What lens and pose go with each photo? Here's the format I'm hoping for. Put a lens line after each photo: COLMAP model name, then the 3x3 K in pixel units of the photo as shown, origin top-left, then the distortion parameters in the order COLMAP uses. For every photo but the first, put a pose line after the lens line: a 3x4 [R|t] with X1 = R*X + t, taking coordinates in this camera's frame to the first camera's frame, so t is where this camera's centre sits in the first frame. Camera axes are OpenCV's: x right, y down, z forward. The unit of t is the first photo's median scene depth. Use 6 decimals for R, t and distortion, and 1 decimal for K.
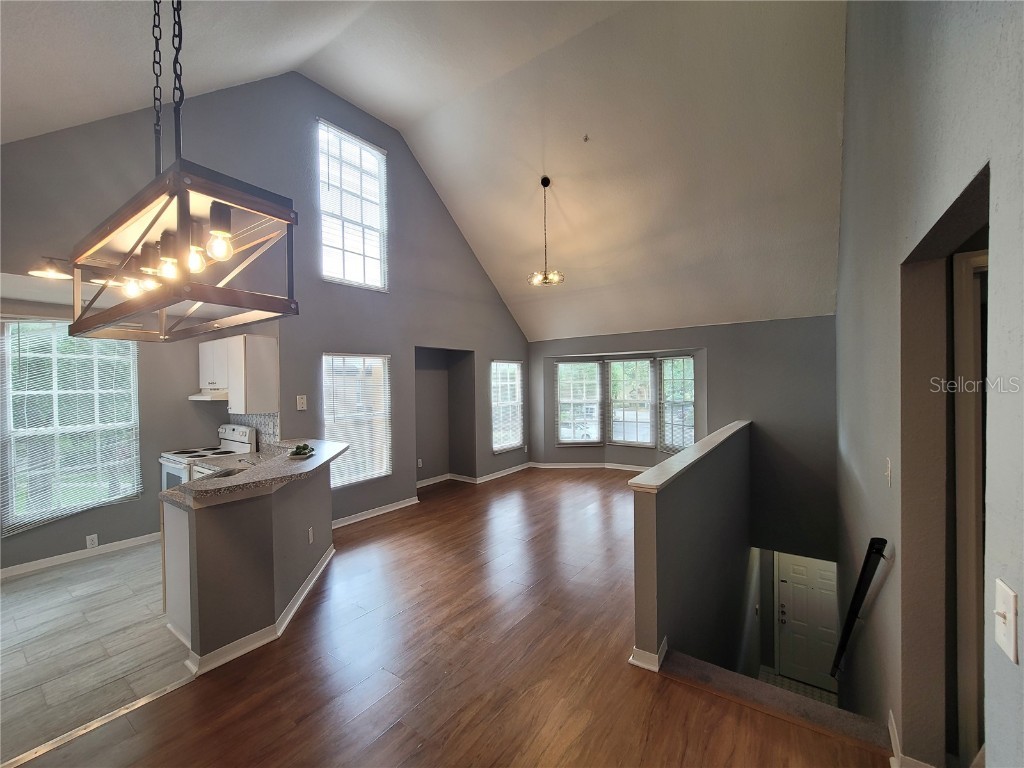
lens RADIAL K [[424.5, 0, 512.0], [0, 424.5, 384.0], [0, 0, 1]] dist [-0.003446, 0.000402]
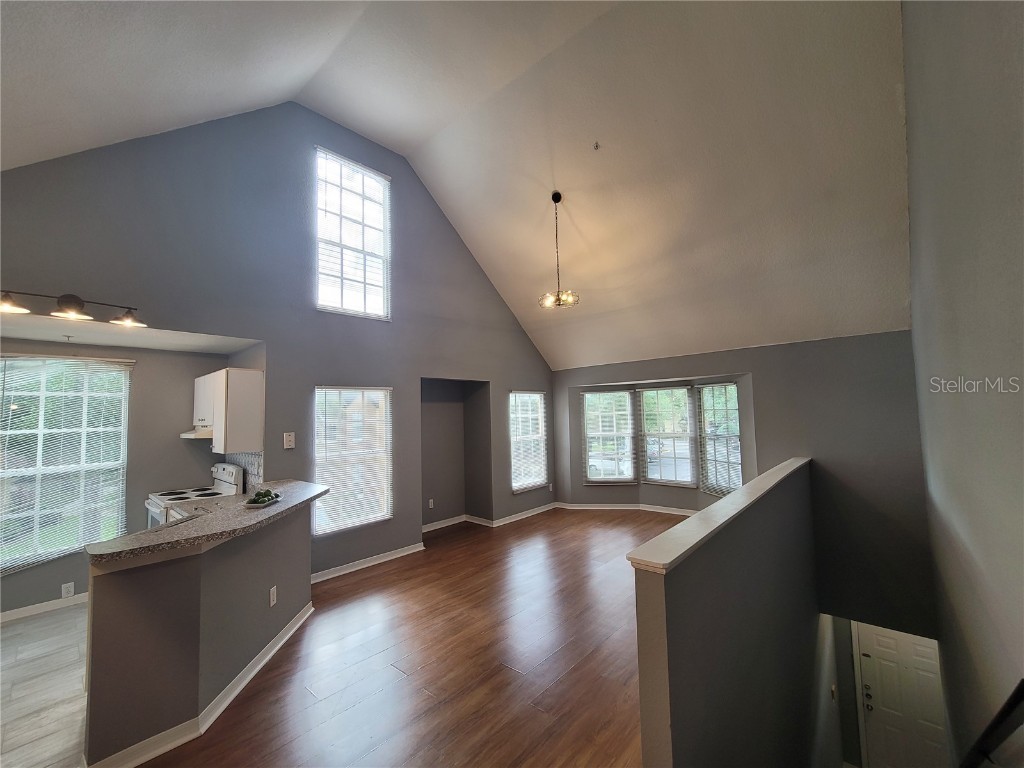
lens RADIAL K [[424.5, 0, 512.0], [0, 424.5, 384.0], [0, 0, 1]] dist [-0.003446, 0.000402]
pose [[0.994402, -0.018112, -0.104102, 0.071764], [0.010542, 0.997290, -0.072816, -0.004918], [0.105139, 0.071311, 0.991897, 0.104583]]
